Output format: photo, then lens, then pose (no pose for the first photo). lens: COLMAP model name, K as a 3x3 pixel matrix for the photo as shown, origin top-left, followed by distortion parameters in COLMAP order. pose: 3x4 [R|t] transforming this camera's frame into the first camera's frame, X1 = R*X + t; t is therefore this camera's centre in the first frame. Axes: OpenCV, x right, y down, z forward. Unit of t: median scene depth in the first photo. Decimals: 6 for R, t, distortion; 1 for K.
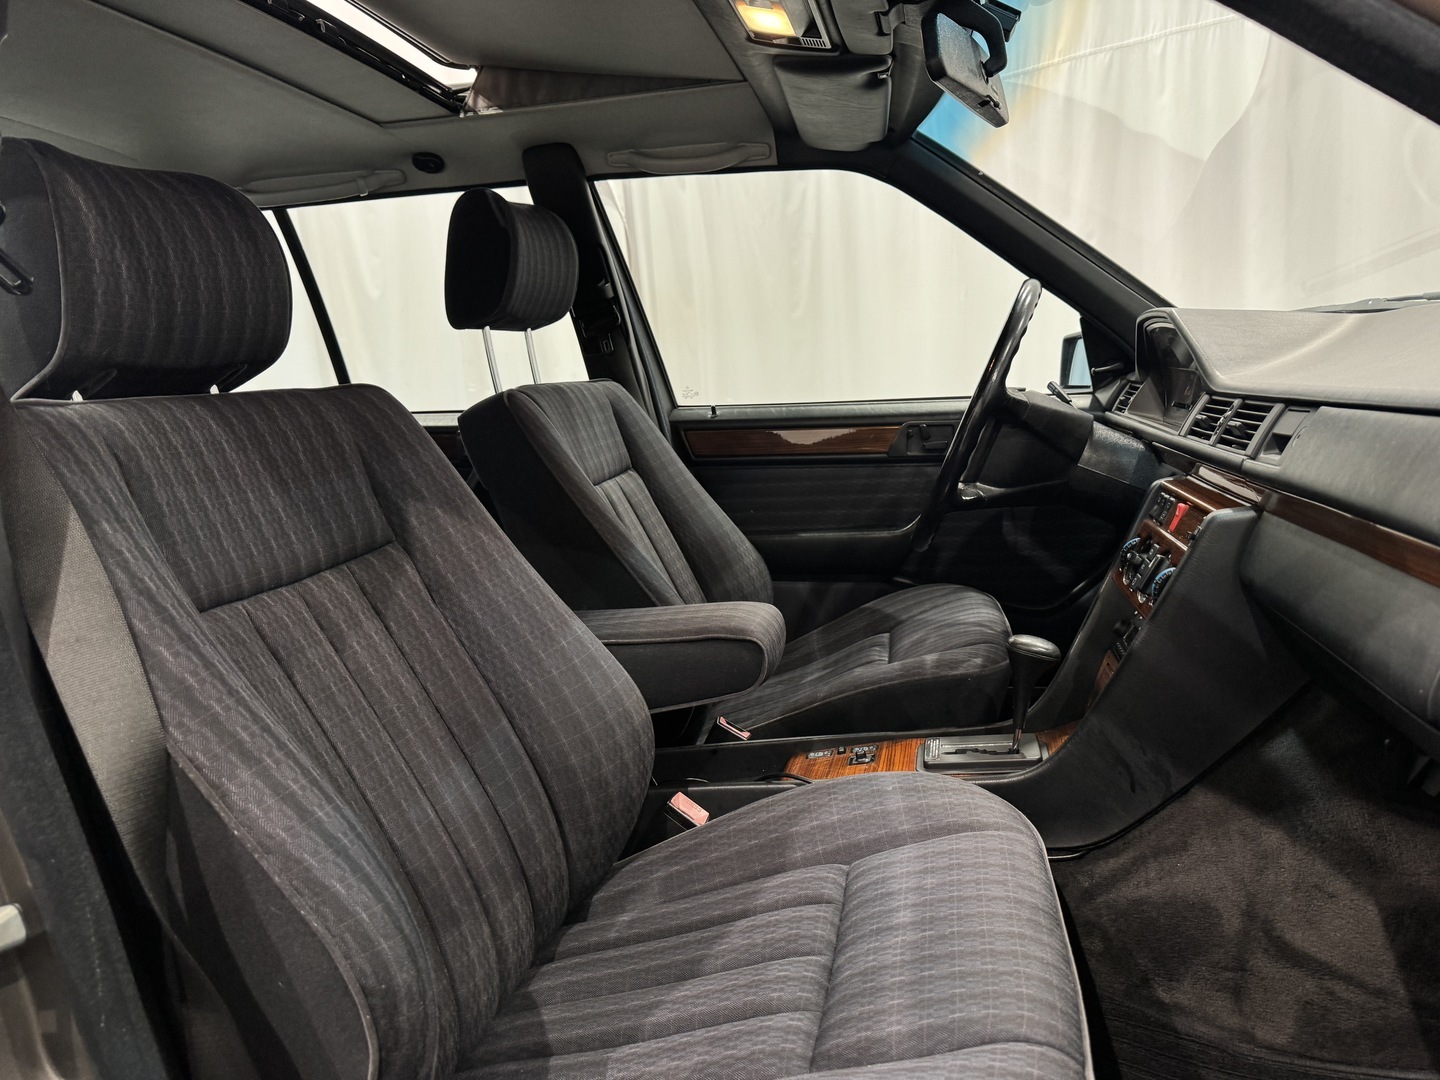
lens RADIAL K [[1027.7, 0, 720.0], [0, 1027.7, 540.0], [0, 0, 1]] dist [0.139906, -0.243816]
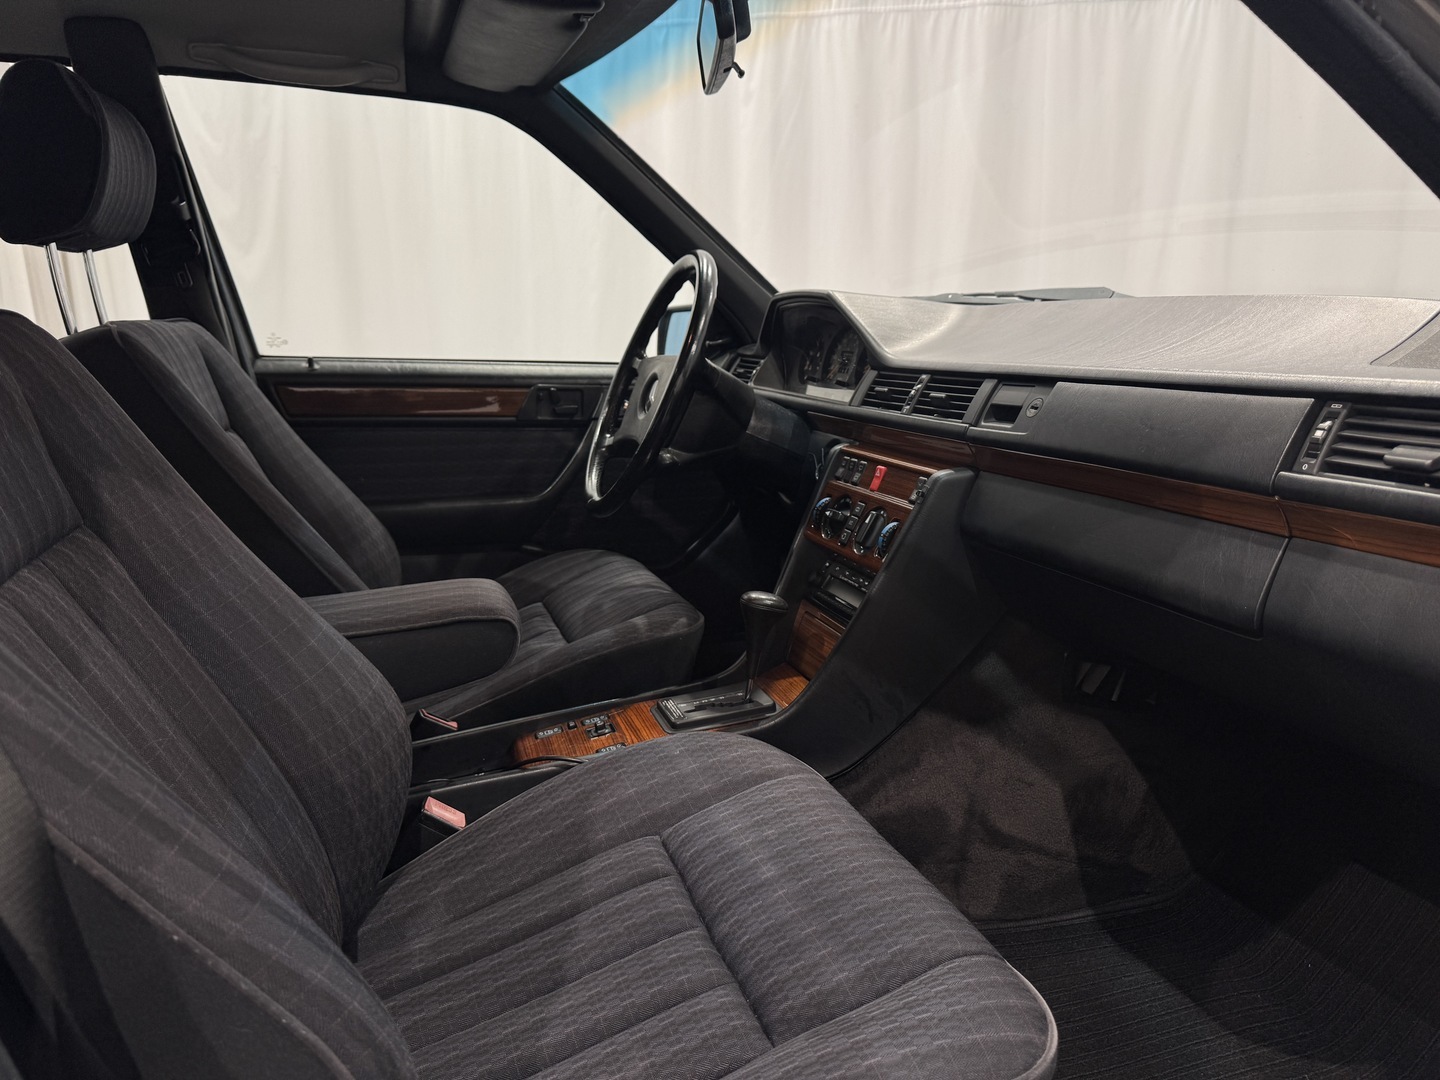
lens RADIAL K [[1024.7, 0, 722.3], [0, 1024.7, 547.9], [0, 0, 1]] dist [0.099273, -0.160586]
pose [[0.863311, -0.049494, 0.502239, -0.285175], [0.029175, 0.998410, 0.048241, -0.004824], [-0.503828, -0.026994, 0.863382, 0.125528]]
